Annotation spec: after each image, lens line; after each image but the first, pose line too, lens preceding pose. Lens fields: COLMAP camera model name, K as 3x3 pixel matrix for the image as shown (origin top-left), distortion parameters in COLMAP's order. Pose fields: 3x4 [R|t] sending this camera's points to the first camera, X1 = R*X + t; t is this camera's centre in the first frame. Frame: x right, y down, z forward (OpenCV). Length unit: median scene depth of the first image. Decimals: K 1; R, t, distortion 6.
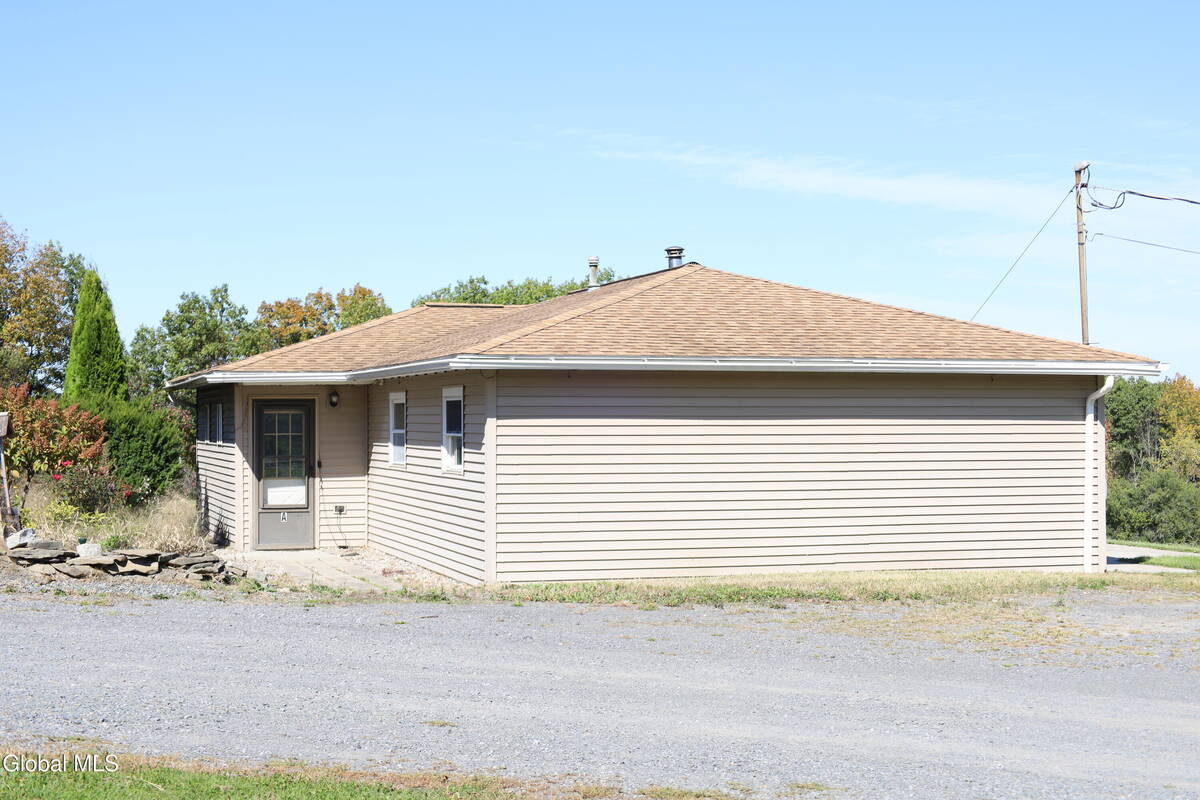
lens RADIAL K [[1752.9, 0, 596.6], [0, 1752.9, 399.3], [0, 0, 1]] dist [0.163921, 0.000000]
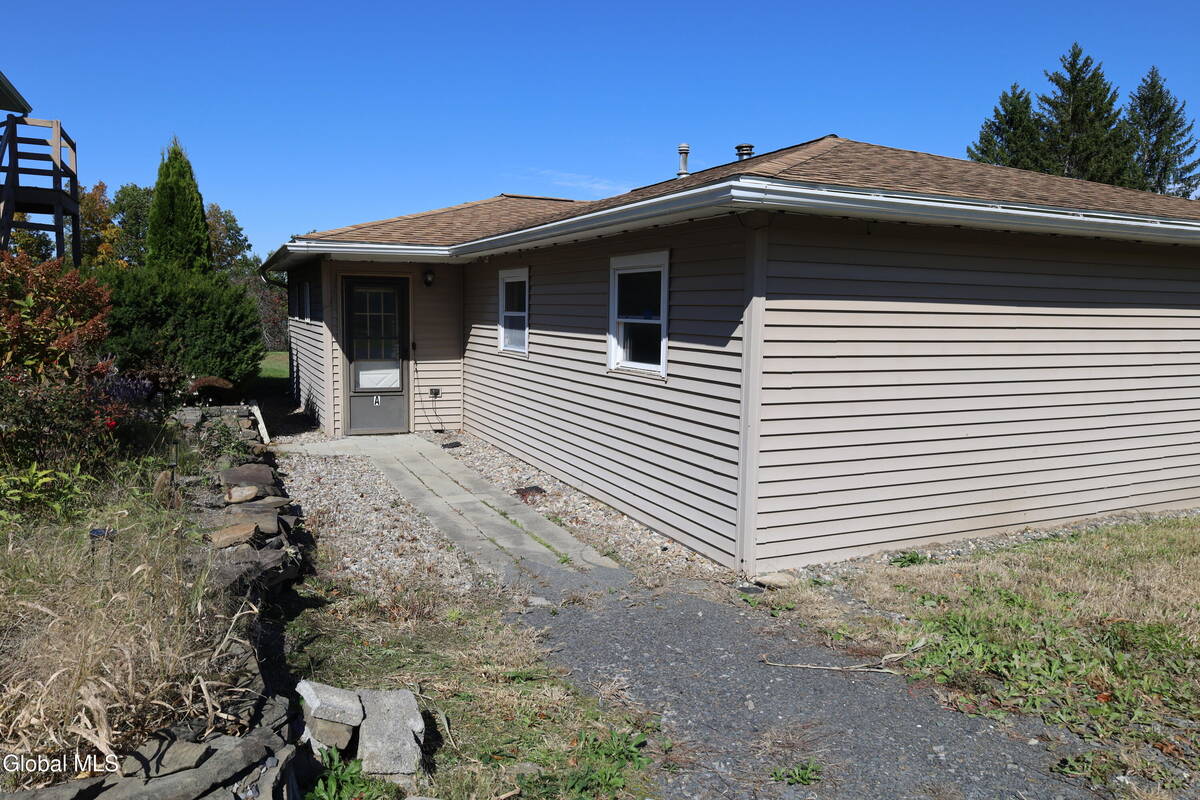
lens RADIAL K [[816.2, 0, 599.3], [0, 816.2, 390.7], [0, 0, 1]] dist [0.042520, 0.001454]
pose [[0.992481, 0.007627, 0.122161, -0.111910], [-0.021109, 0.993769, 0.109445, 0.010042], [-0.120565, -0.111201, 0.986457, 0.547228]]
